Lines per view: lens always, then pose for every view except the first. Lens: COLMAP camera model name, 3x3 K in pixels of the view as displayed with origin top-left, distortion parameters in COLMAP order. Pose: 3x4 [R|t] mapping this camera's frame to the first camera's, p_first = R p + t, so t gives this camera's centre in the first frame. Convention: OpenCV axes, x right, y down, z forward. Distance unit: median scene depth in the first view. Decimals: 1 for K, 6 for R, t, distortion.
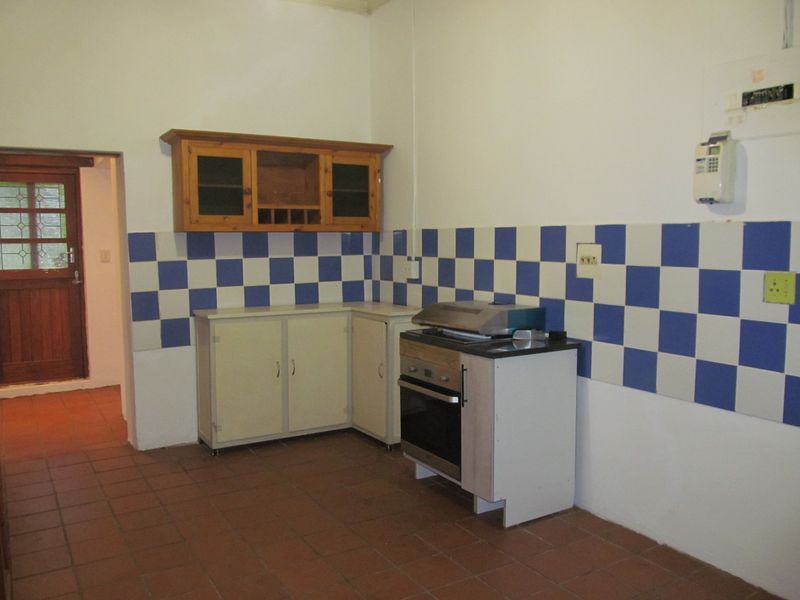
lens RADIAL K [[674.1, 0, 398.5], [0, 674.1, 303.0], [0, 0, 1]] dist [-0.046366, -0.000342]
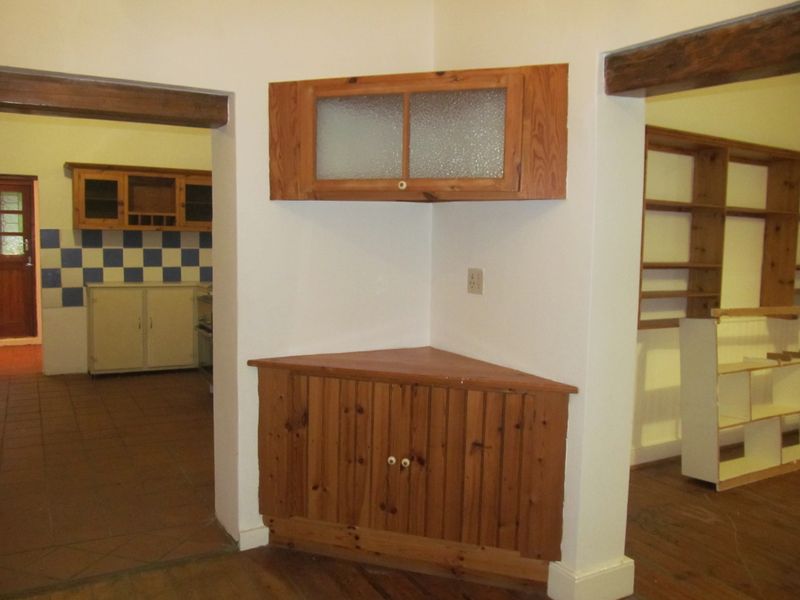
lens RADIAL K [[674.1, 0, 401.1], [0, 674.1, 296.9], [0, 0, 1]] dist [-0.046366, -0.000342]
pose [[0.999069, 0.026098, -0.034354, 0.435388], [-0.026629, 0.999532, -0.015079, 0.046309], [0.033944, 0.015980, 0.999296, -0.439716]]
